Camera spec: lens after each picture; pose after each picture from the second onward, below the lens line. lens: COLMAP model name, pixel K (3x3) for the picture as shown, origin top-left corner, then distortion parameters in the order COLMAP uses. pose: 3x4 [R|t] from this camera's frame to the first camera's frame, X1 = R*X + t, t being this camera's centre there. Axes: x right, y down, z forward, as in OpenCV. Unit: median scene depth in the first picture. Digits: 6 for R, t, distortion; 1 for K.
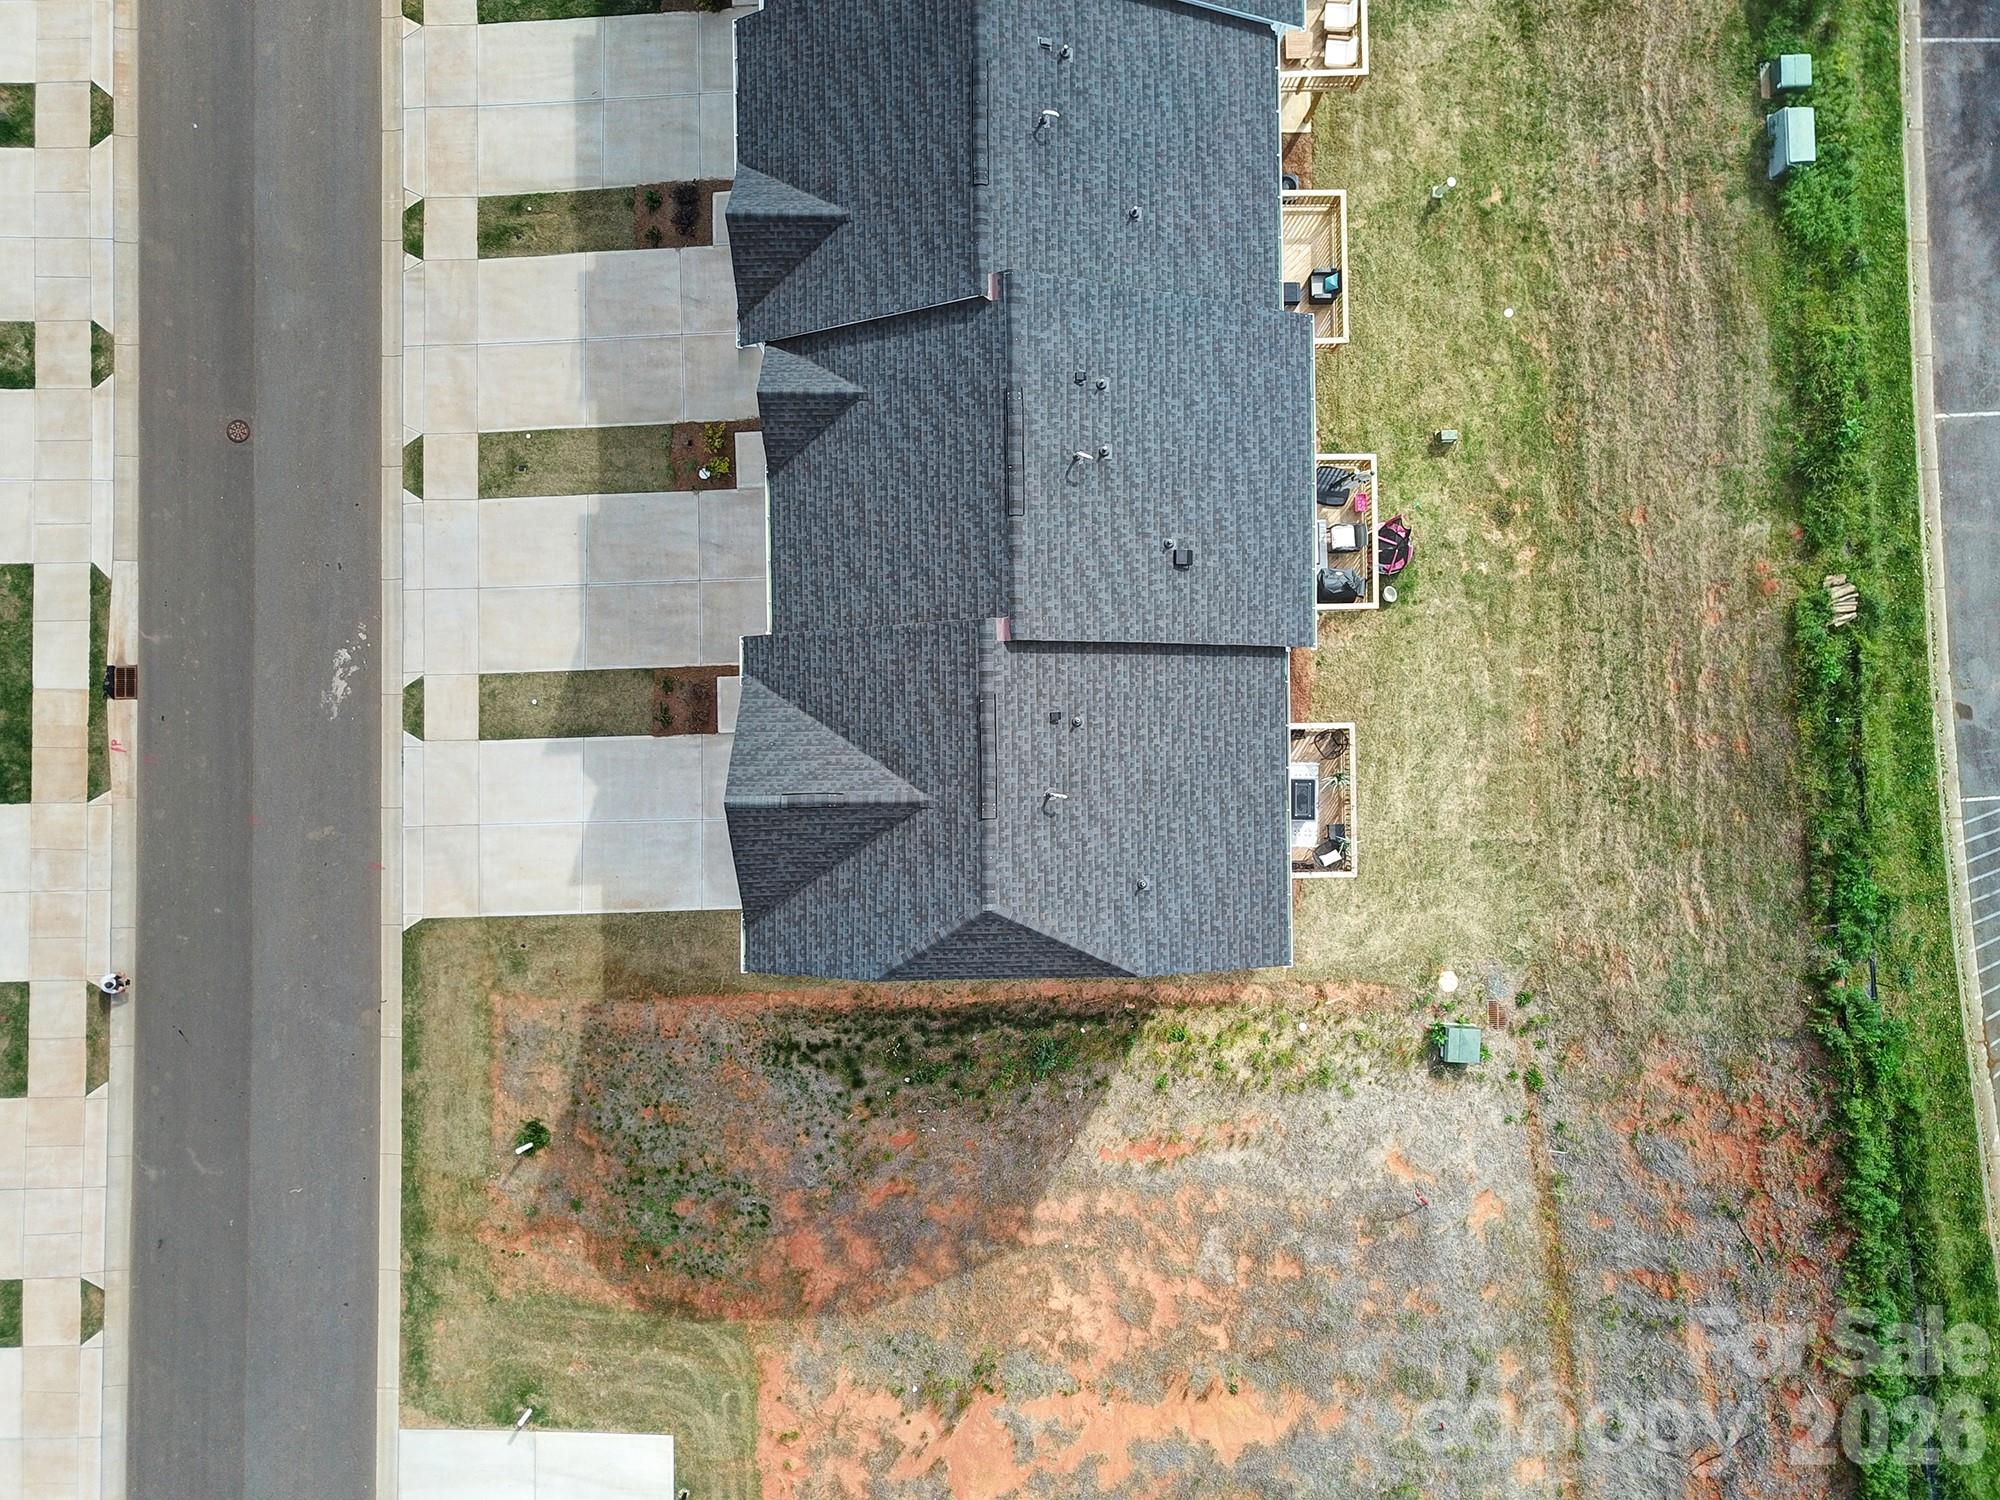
lens RADIAL K [[1528.5, 0, 1002.8], [0, 1528.5, 751.0], [0, 0, 1]] dist [0.008479, 0.001660]
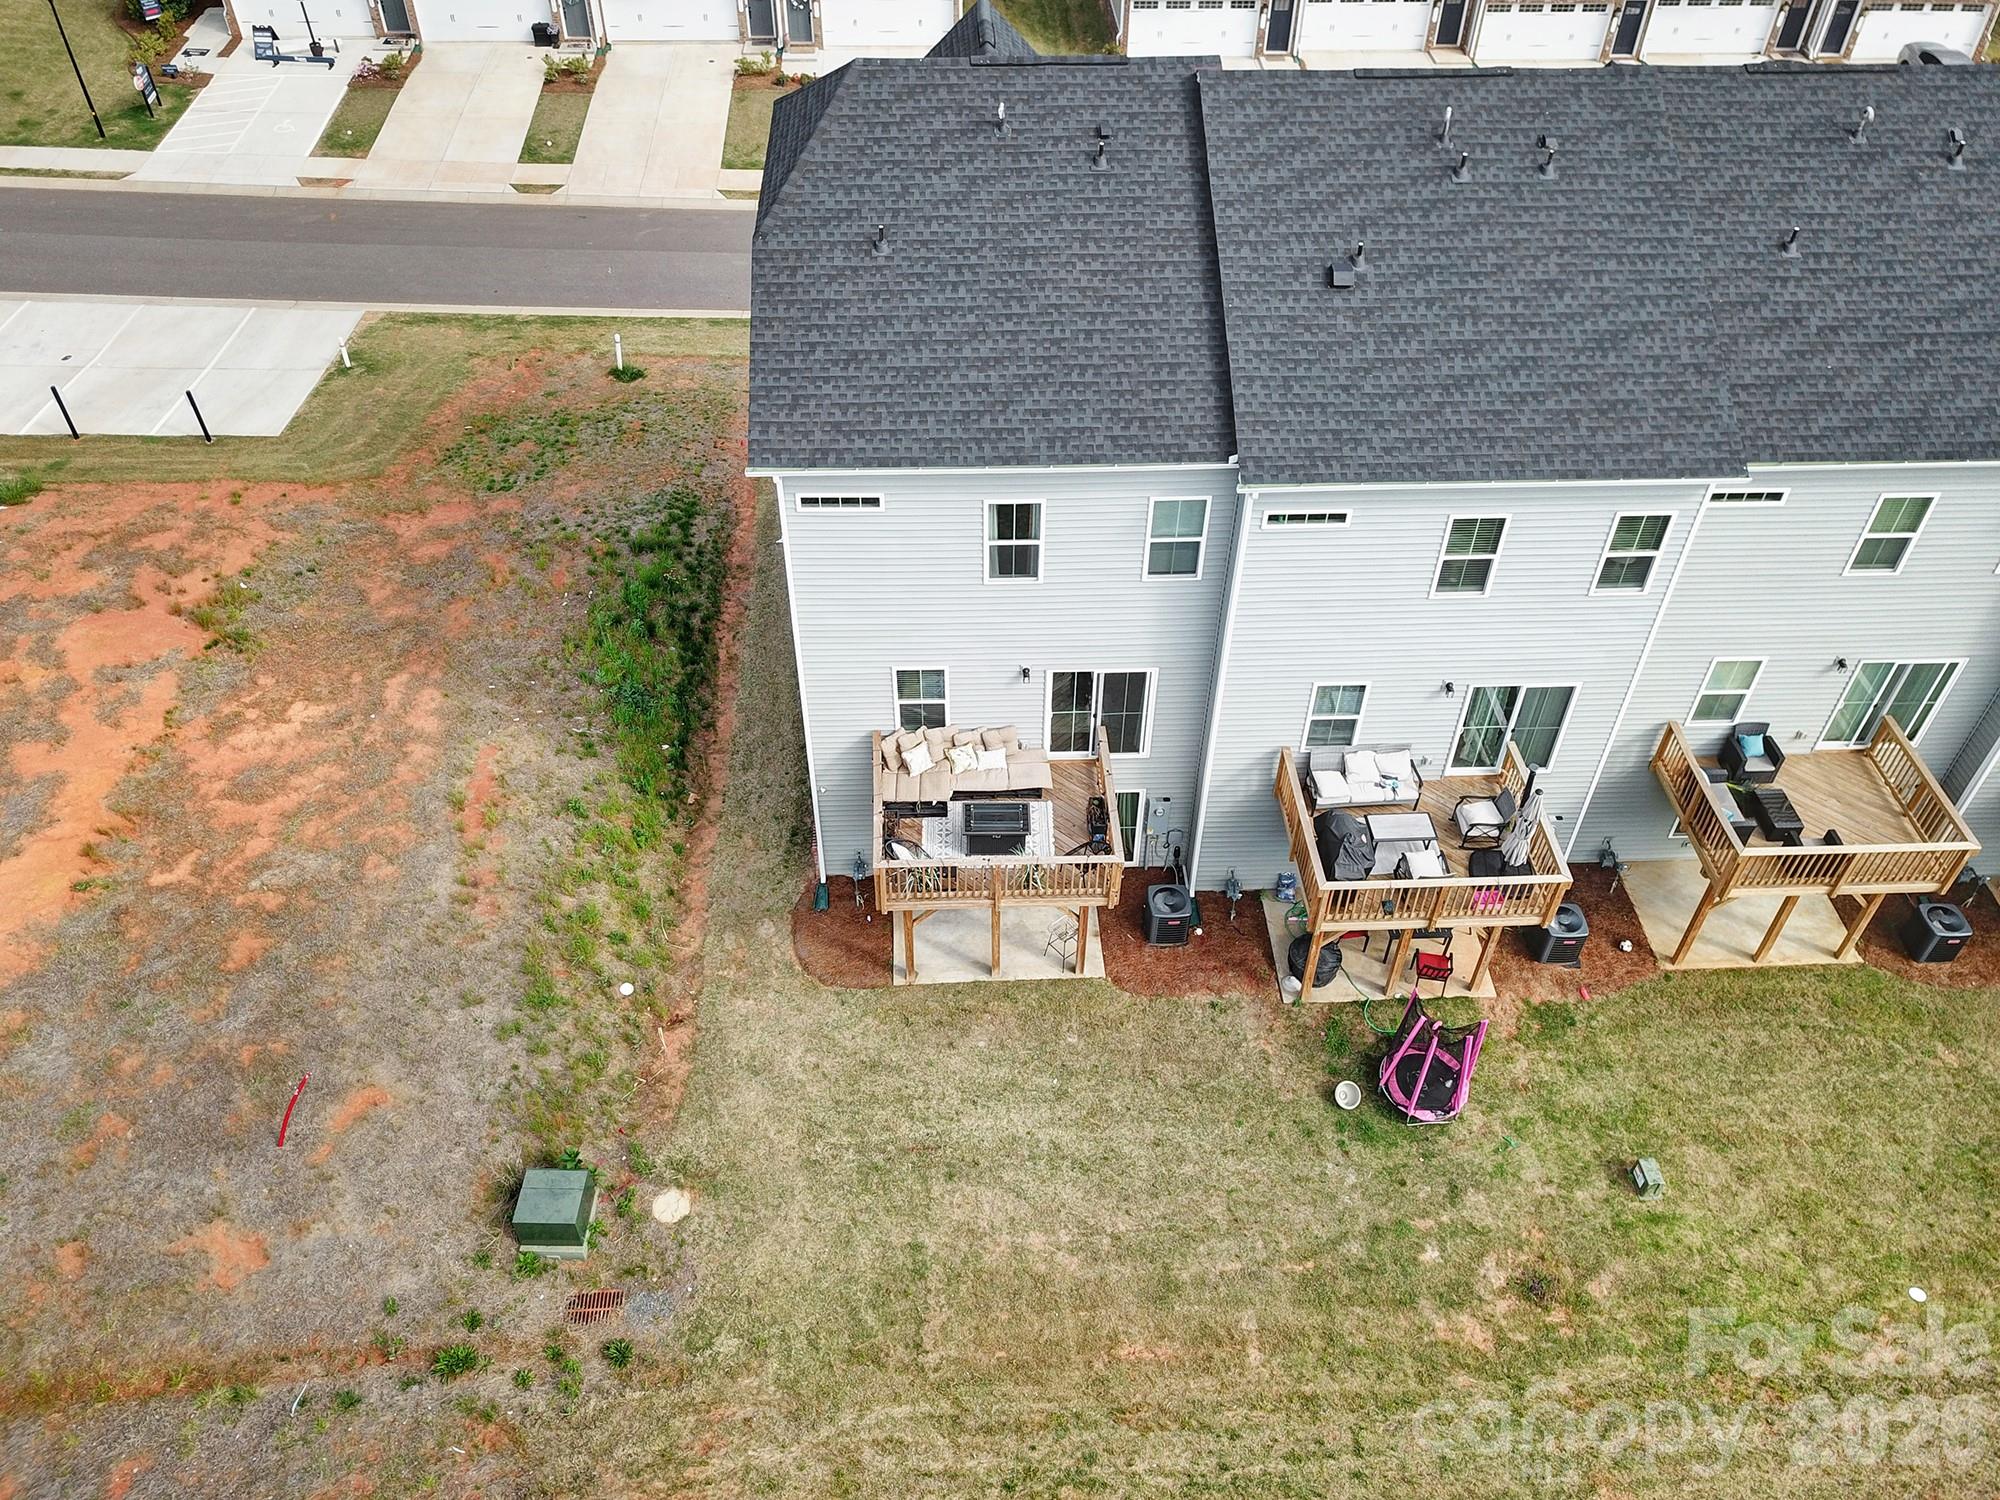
lens RADIAL K [[1528.5, 0, 1002.8], [0, 1528.5, 751.0], [0, 0, 1]] dist [0.008479, 0.001660]
pose [[0.035015, 0.681537, -0.730946, 0.589087], [-0.999387, 0.024109, -0.025395, 0.041116], [0.000315, 0.731387, 0.681963, 0.505397]]
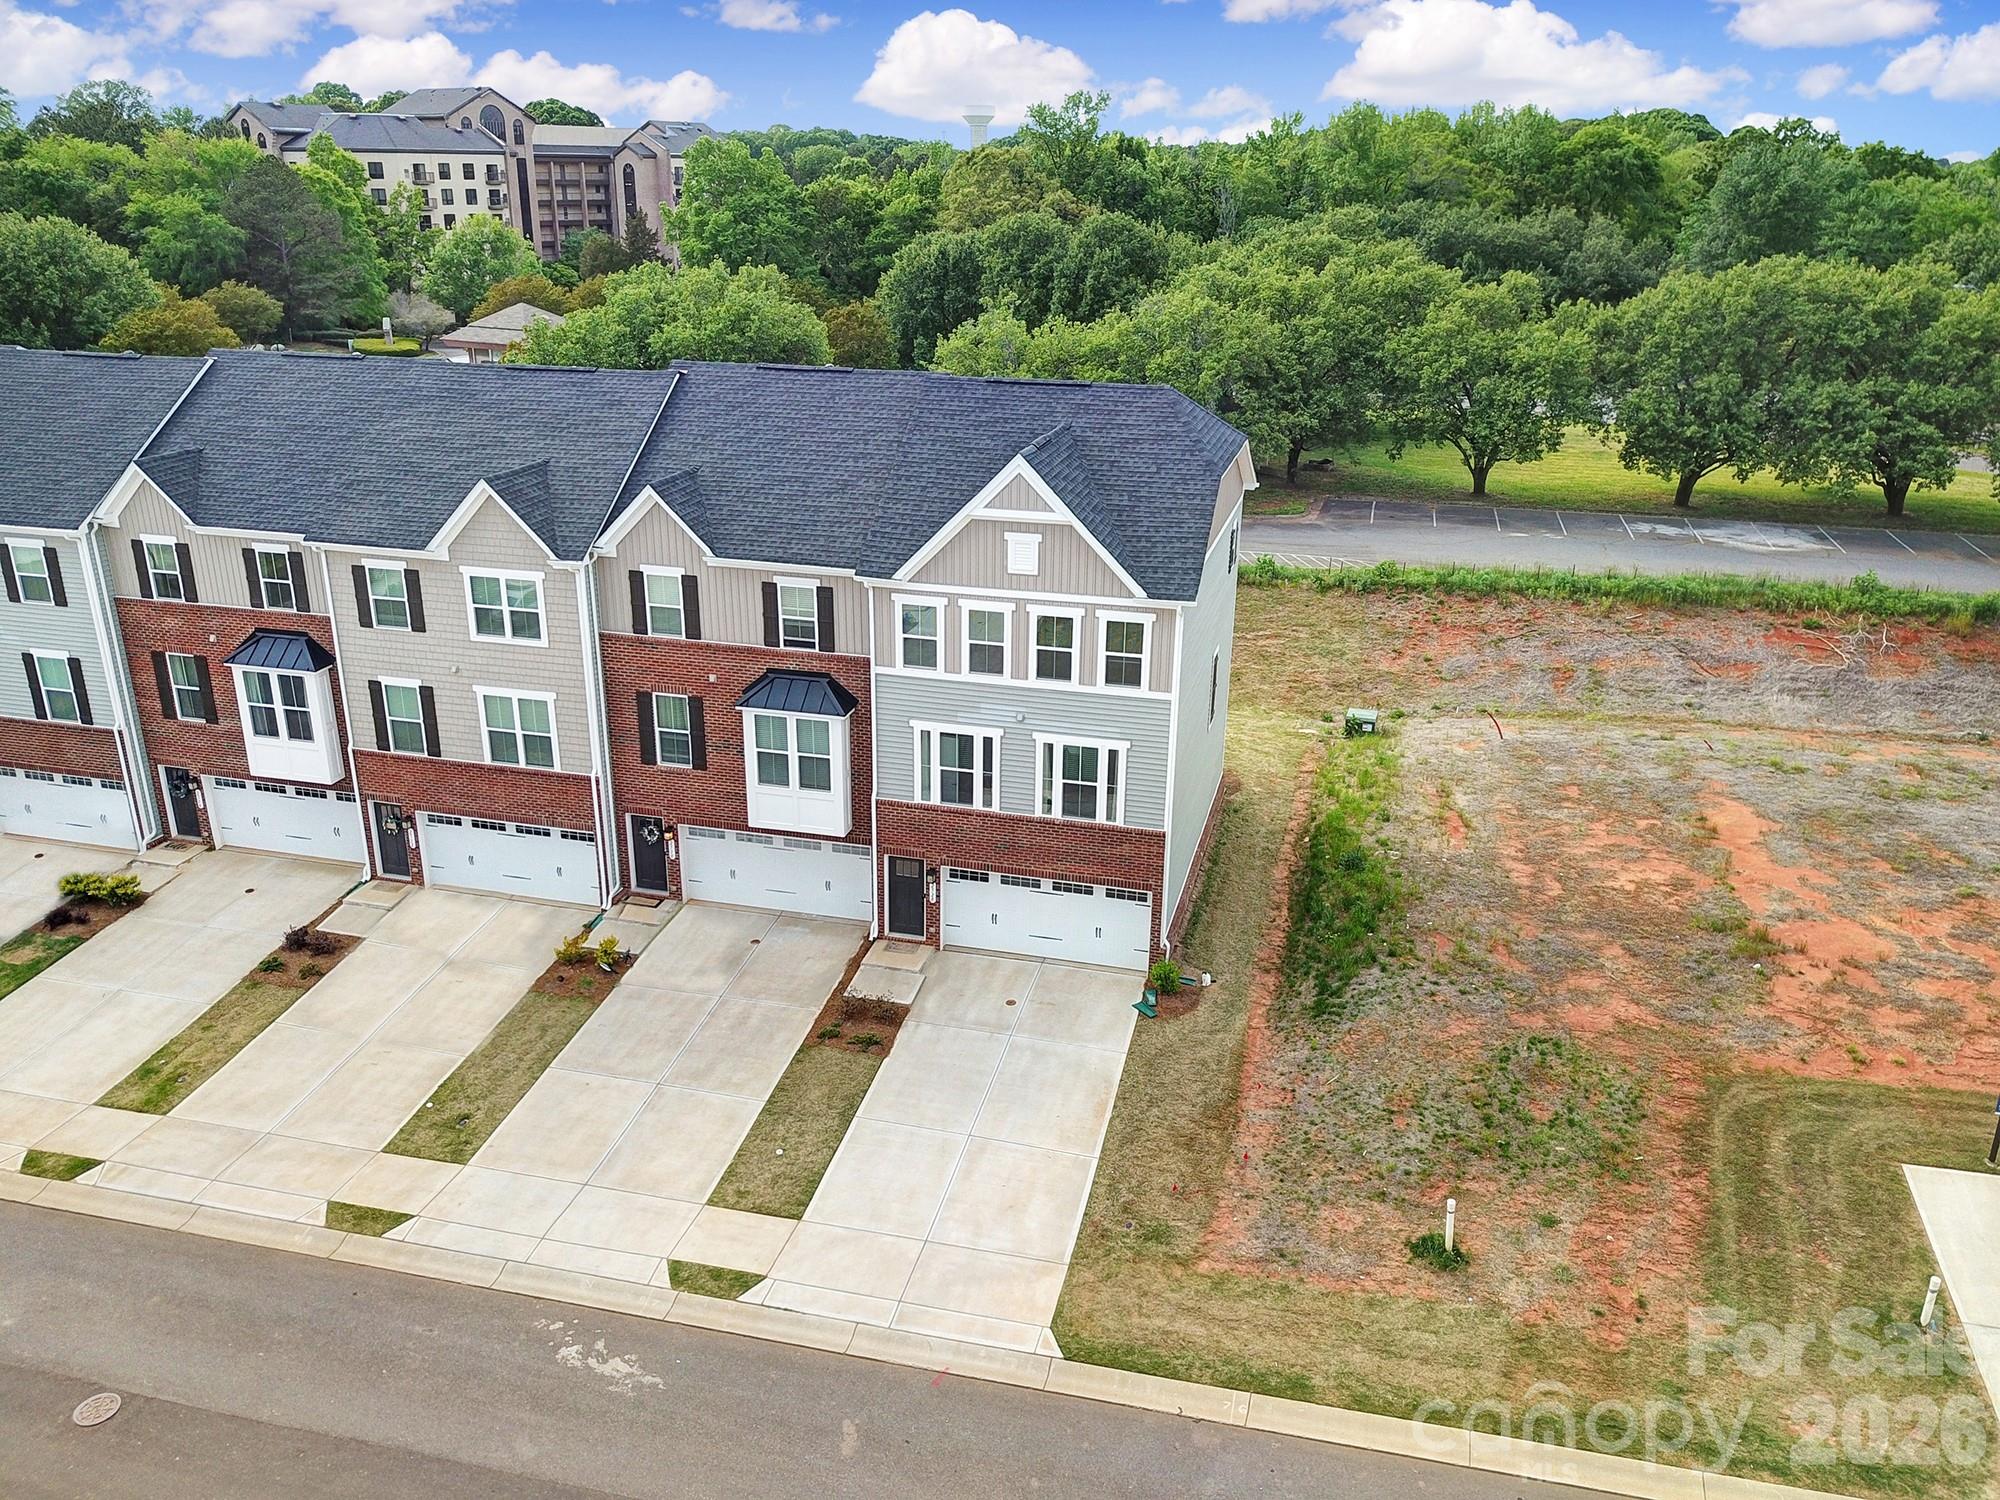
lens RADIAL K [[1528.5, 0, 1002.8], [0, 1528.5, 751.0], [0, 0, 1]] dist [0.008479, 0.001660]
pose [[0.265672, -0.347638, 0.899203, -0.838908], [0.963929, 0.111357, -0.241744, 0.210497], [-0.016093, 0.930993, 0.364683, 0.590386]]
